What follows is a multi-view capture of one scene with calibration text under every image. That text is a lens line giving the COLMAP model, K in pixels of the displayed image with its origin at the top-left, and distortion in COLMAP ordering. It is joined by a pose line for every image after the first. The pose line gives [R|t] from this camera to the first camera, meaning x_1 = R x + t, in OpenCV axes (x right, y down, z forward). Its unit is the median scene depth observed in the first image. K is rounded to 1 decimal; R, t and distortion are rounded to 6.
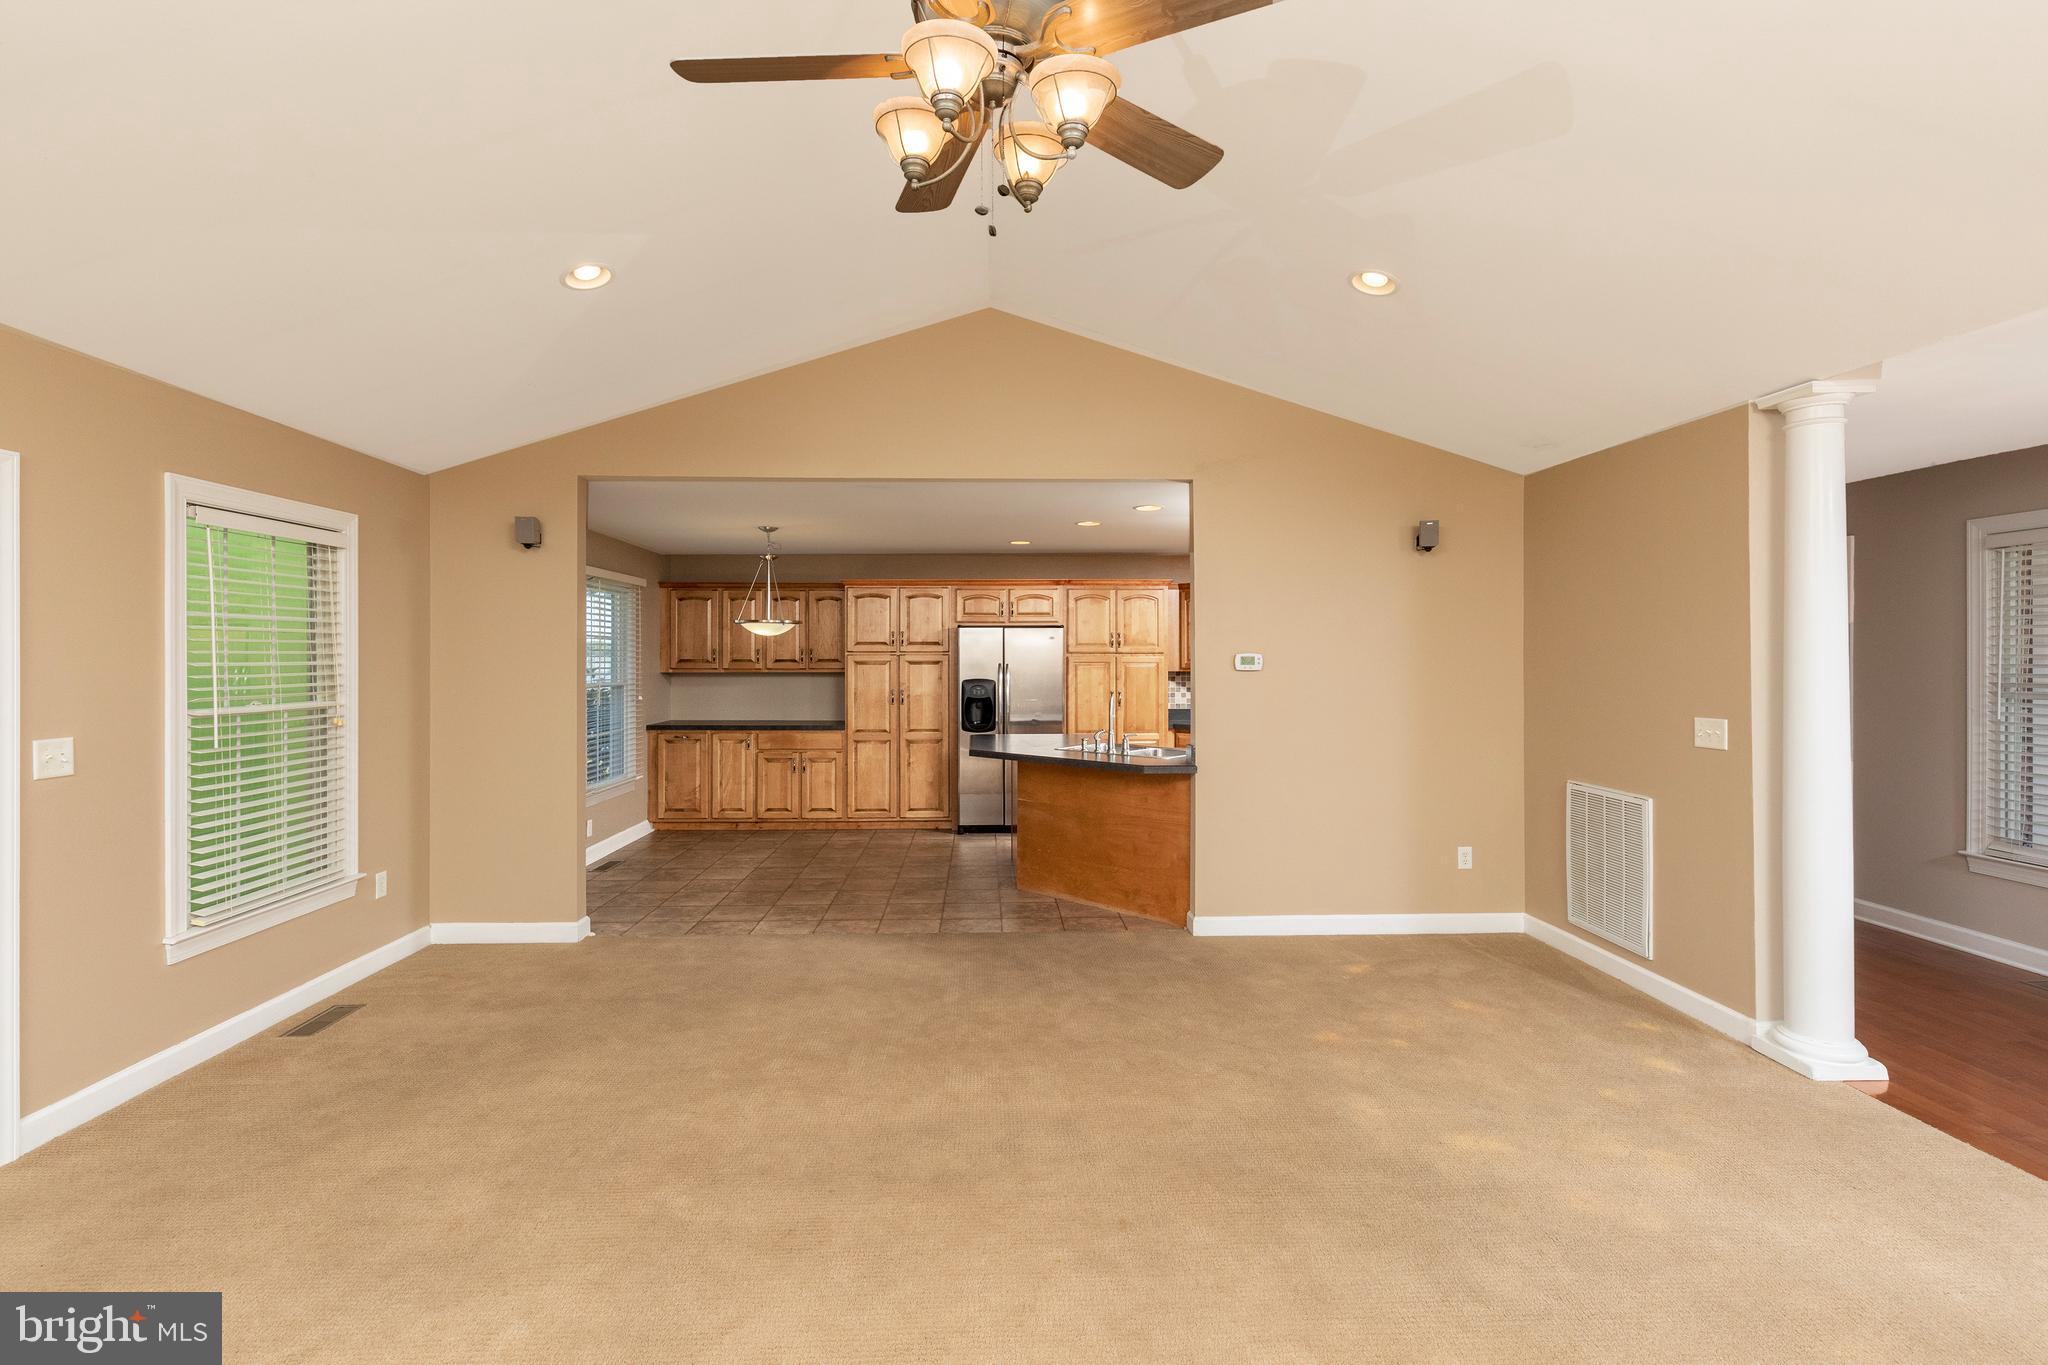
lens RADIAL K [[929.6, 0, 1031.4], [0, 929.6, 648.5], [0, 0, 1]] dist [-0.000264, -0.000218]
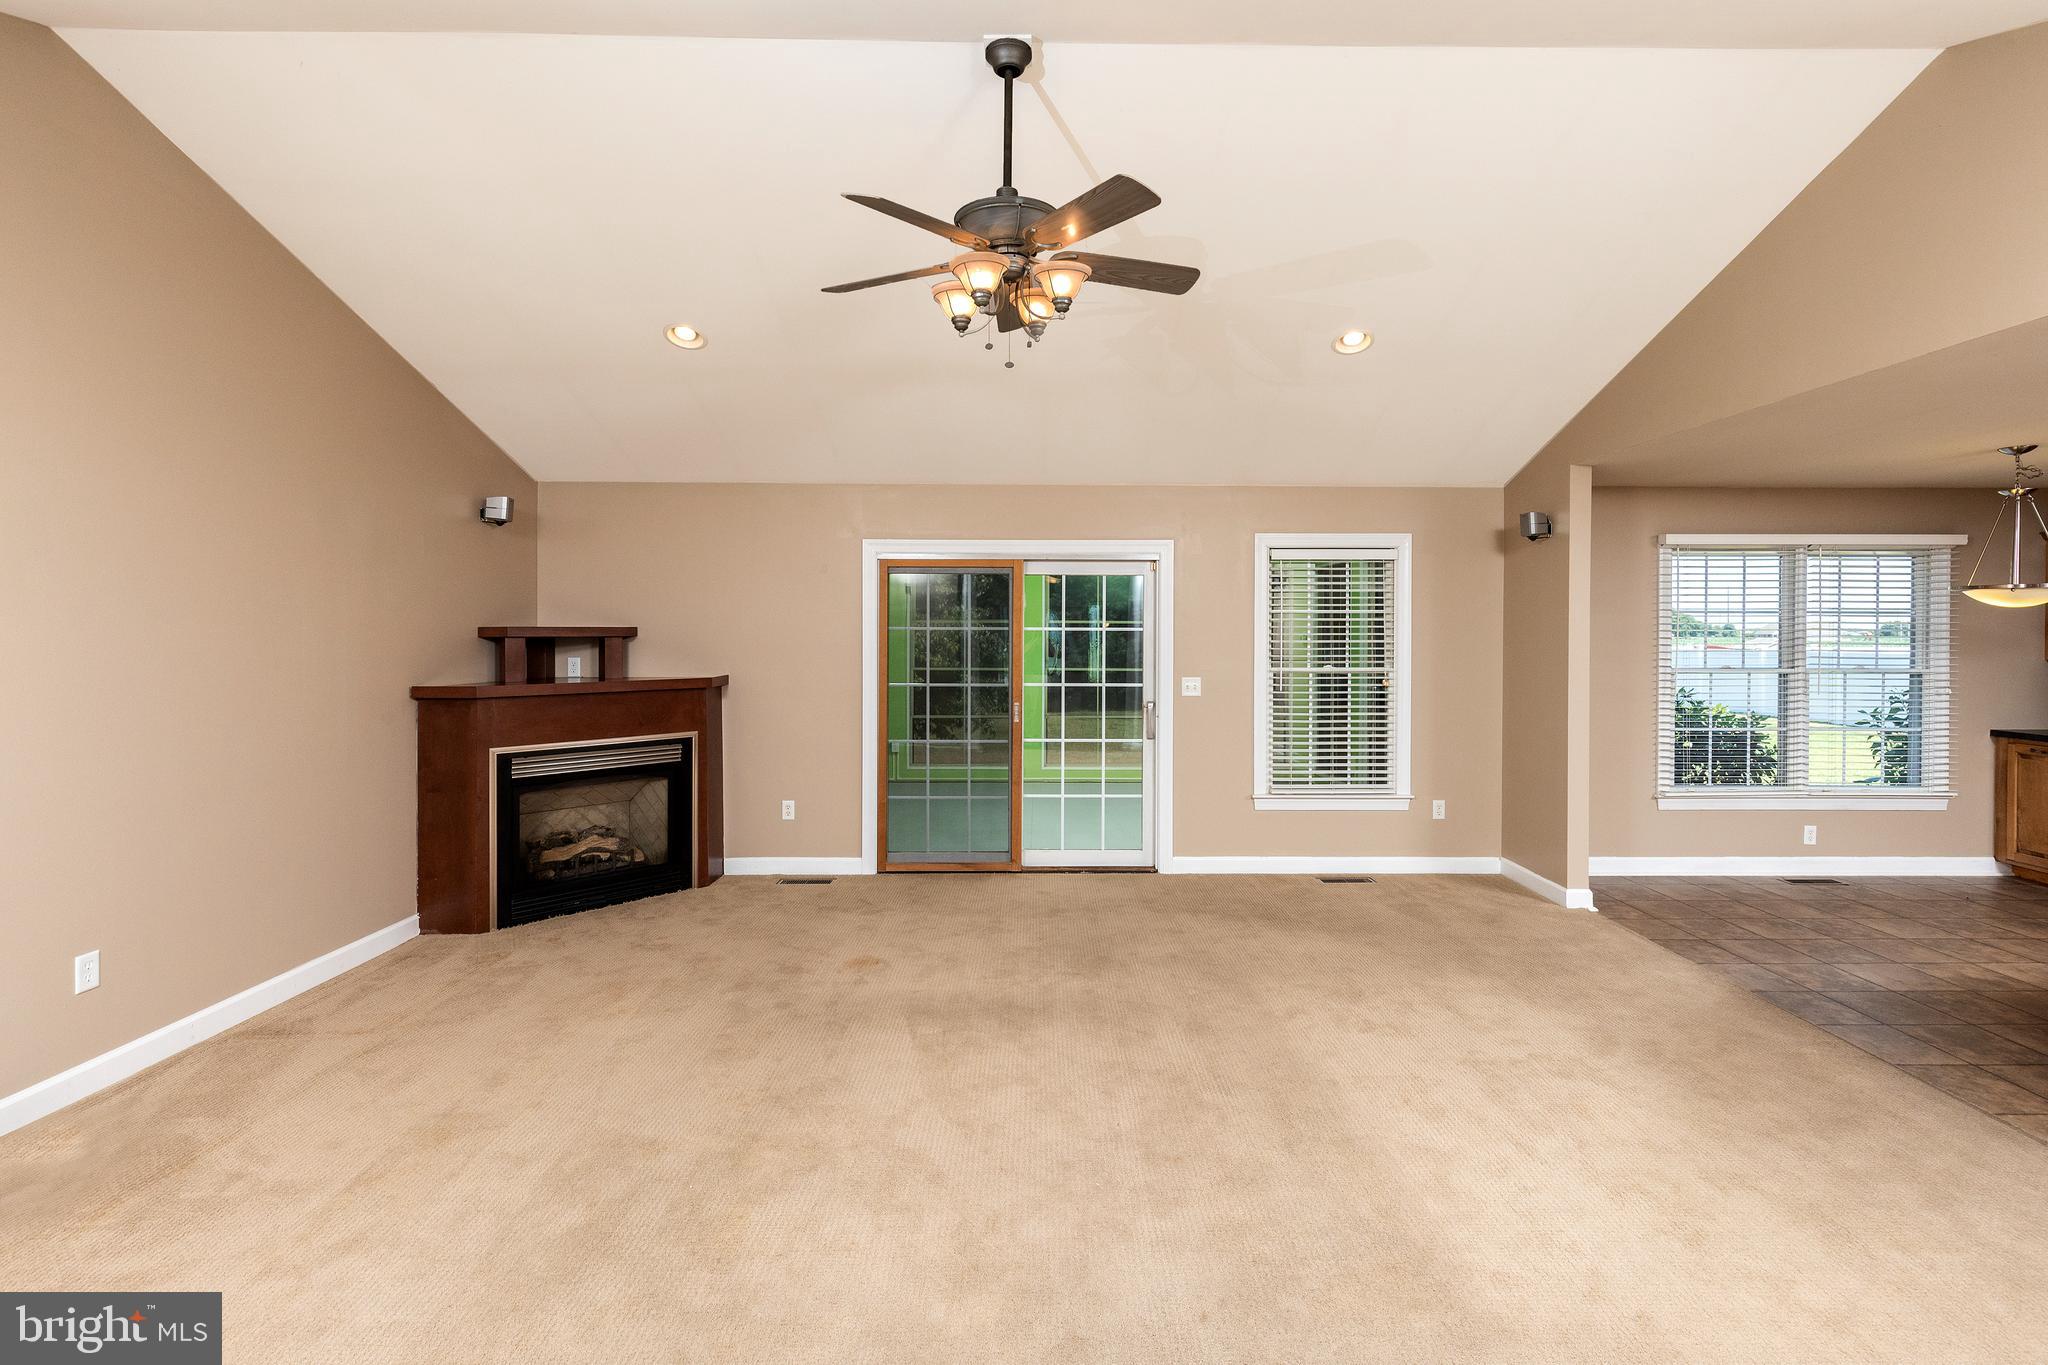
lens RADIAL K [[929.6, 0, 1022.3], [0, 929.6, 642.1], [0, 0, 1]] dist [-0.000264, -0.000218]
pose [[-0.049838, 0.012724, -0.998676, 0.673274], [0.008595, 0.999887, 0.012310, -0.005490], [0.998720, -0.007970, -0.049942, 0.490309]]
